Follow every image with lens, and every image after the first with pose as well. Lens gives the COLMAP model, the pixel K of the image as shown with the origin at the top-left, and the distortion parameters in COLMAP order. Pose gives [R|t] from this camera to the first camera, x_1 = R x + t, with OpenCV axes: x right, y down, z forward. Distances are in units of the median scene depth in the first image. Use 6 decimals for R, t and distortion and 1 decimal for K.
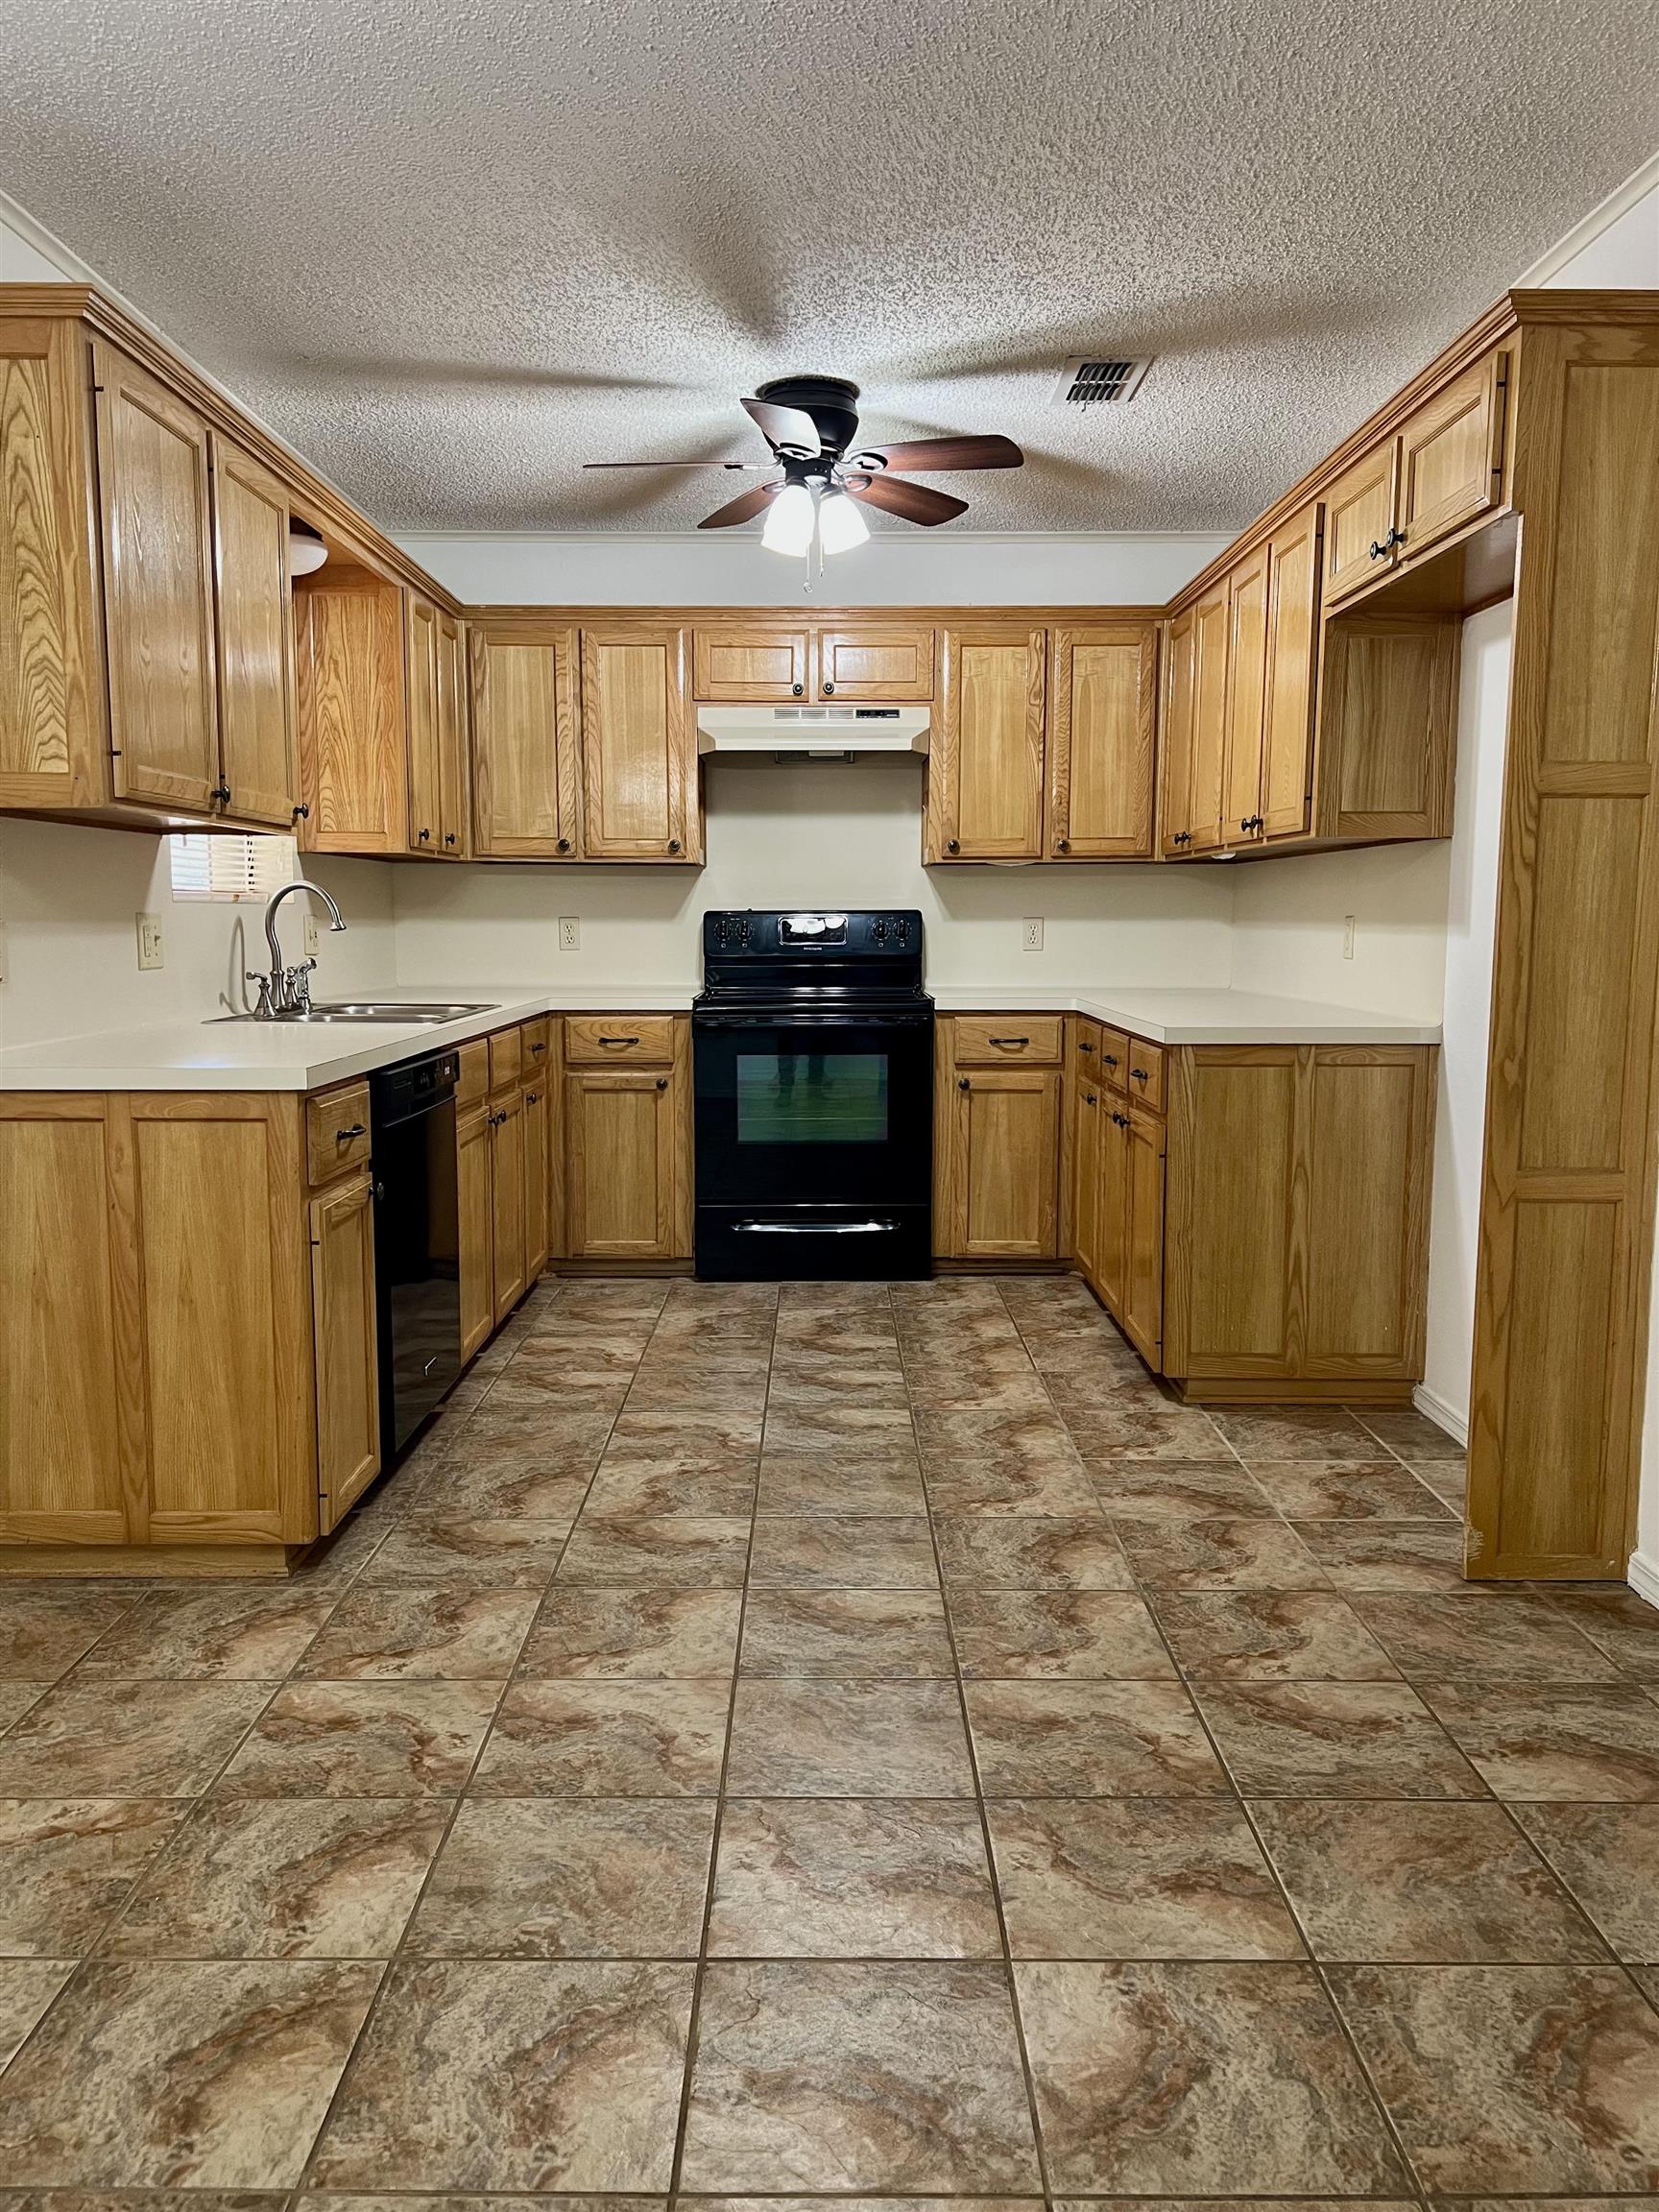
lens RADIAL K [[1669.4, 0, 820.3], [0, 1669.4, 1111.8], [0, 0, 1]] dist [0.101015, -0.124831]
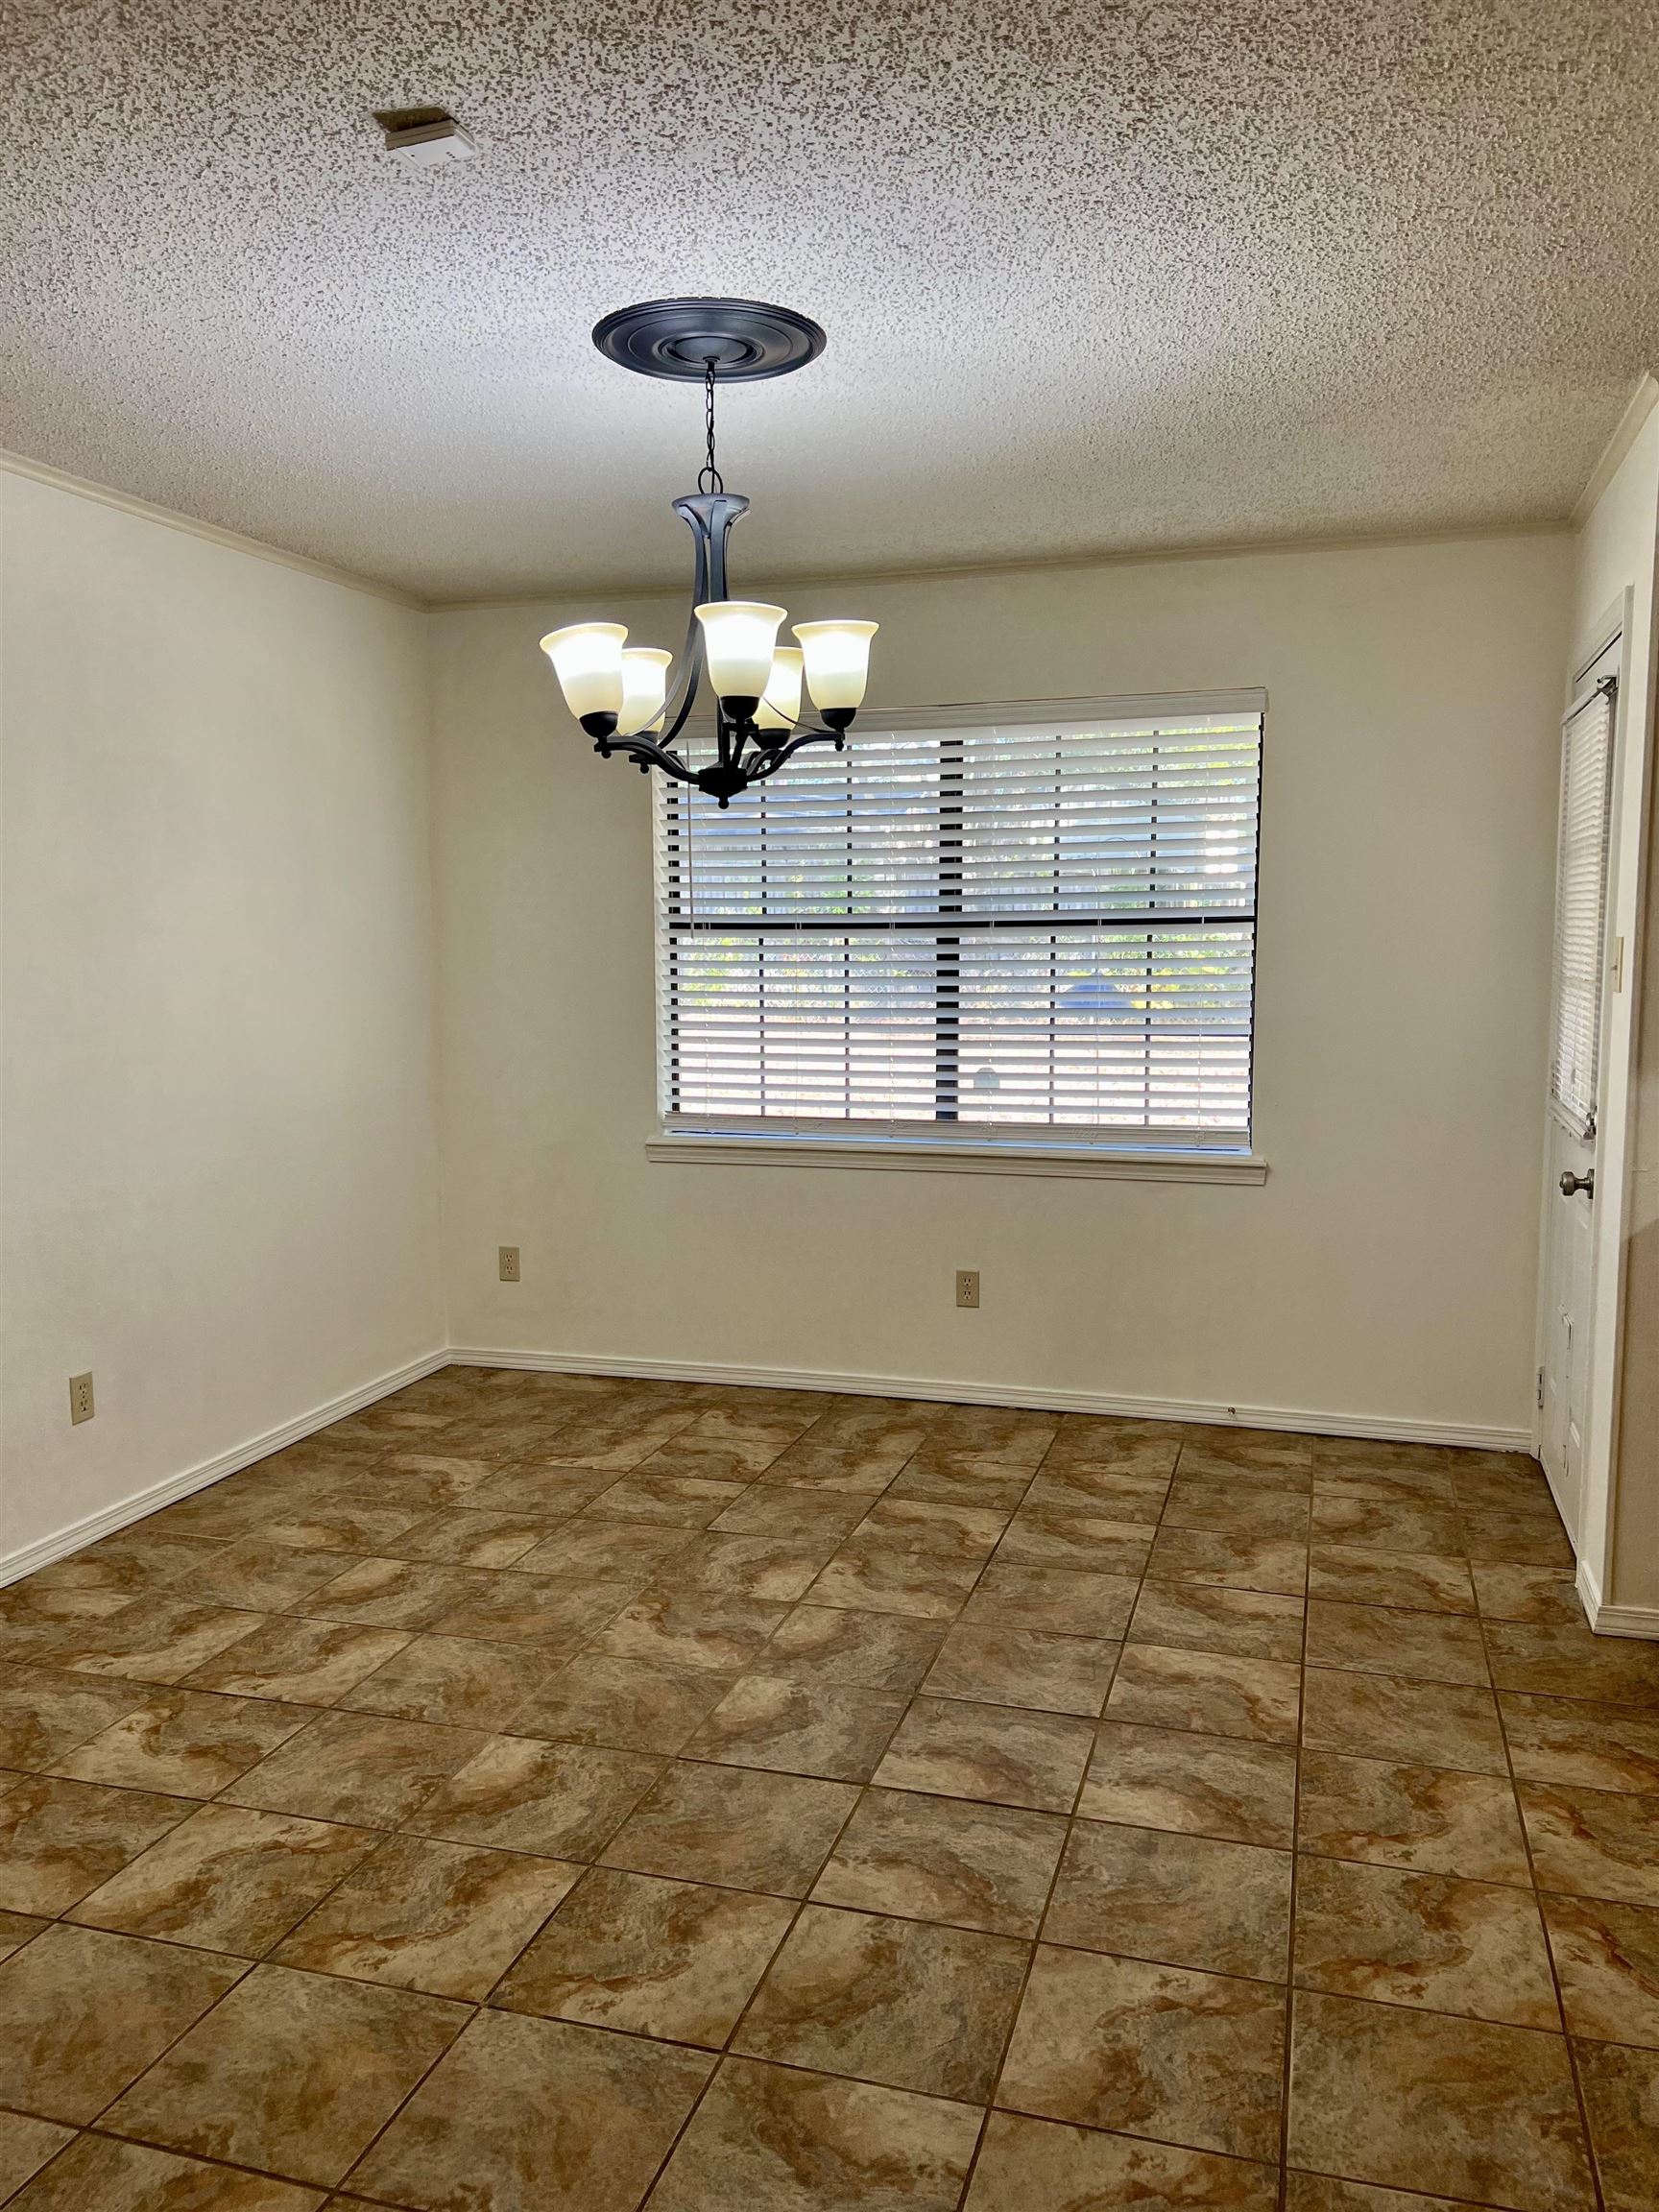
lens RADIAL K [[1666.4, 0, 824.8], [0, 1666.4, 1115.2], [0, 0, 1]] dist [0.056282, -0.063456]
pose [[-0.290960, 0.104230, -0.951041, 0.534881], [-0.108181, 0.984089, 0.140949, -0.127913], [0.950599, 0.143895, -0.275055, 0.538133]]
